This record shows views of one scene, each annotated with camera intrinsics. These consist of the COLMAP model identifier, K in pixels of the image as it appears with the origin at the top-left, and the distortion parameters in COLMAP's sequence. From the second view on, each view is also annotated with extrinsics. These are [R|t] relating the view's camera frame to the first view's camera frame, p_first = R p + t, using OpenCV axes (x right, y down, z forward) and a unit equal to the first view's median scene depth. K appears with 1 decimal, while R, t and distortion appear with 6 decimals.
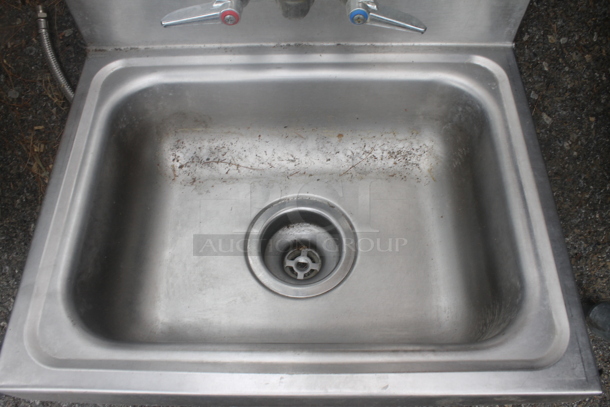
lens RADIAL K [[520.2, 0, 300.1], [0, 520.2, 207.1], [0, 0, 1]] dist [-0.170944, 0.141202]
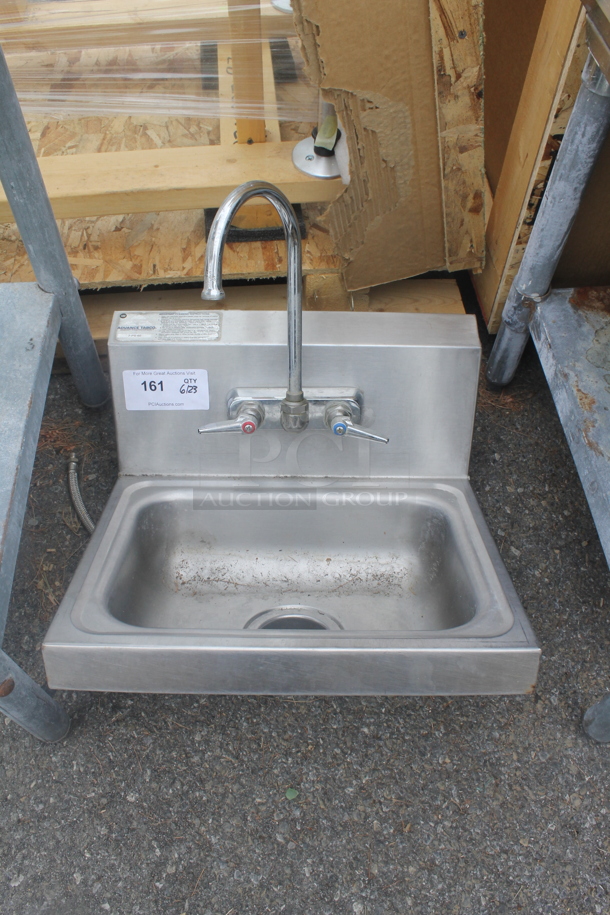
lens RADIAL K [[780.3, 0, 286.0], [0, 780.3, 459.3], [0, 0, 1]] dist [-0.170944, 0.141202]
pose [[0.999638, 0.025246, 0.009302, -0.036680], [-0.015078, 0.812003, -0.583458, 0.674978], [-0.022283, 0.583107, 0.812090, -0.498846]]
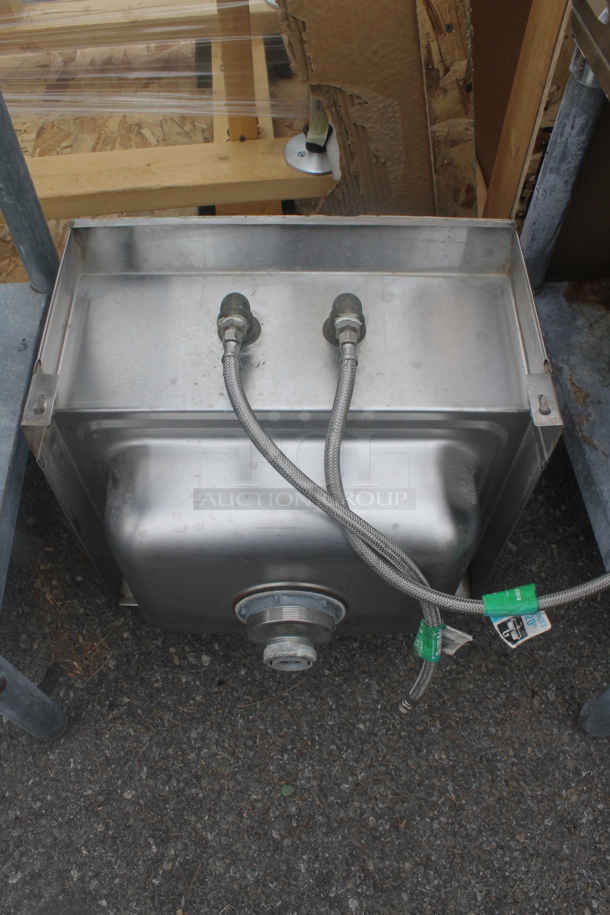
lens RADIAL K [[780.3, 0, 286.1], [0, 780.3, 459.6], [0, 0, 1]] dist [-0.170944, 0.141202]
pose [[0.999880, 0.015278, -0.002585, -0.004303], [-0.013947, 0.814652, -0.579783, 0.674568], [-0.006752, 0.579749, 0.814767, -0.499761]]
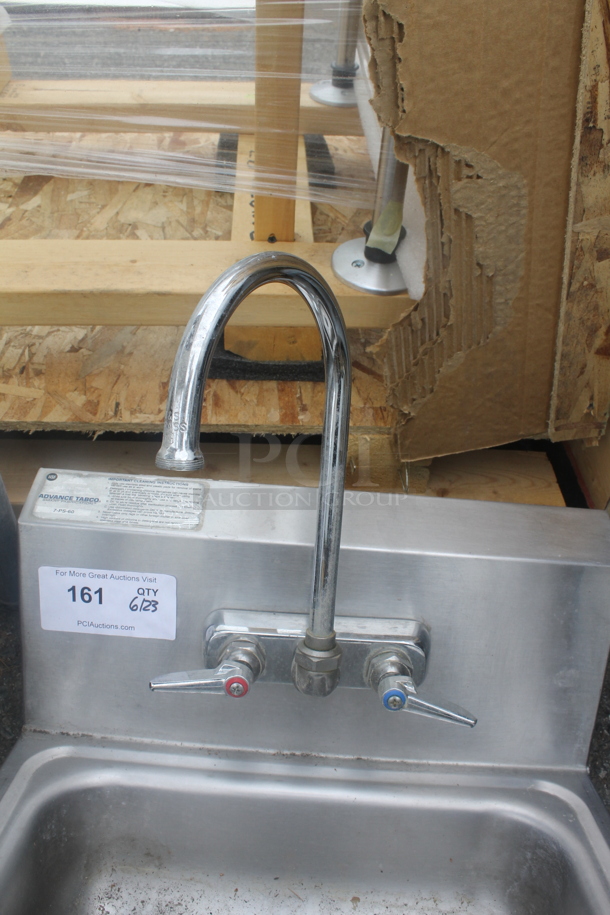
lens RADIAL K [[780.3, 0, 294.3], [0, 780.3, 452.4], [0, 0, 1]] dist [-0.170944, 0.141202]
pose [[0.995647, 0.092869, 0.007850, -0.064136], [-0.056753, 0.670939, -0.739338, 0.195787], [-0.073928, 0.735674, 0.673289, -0.078018]]
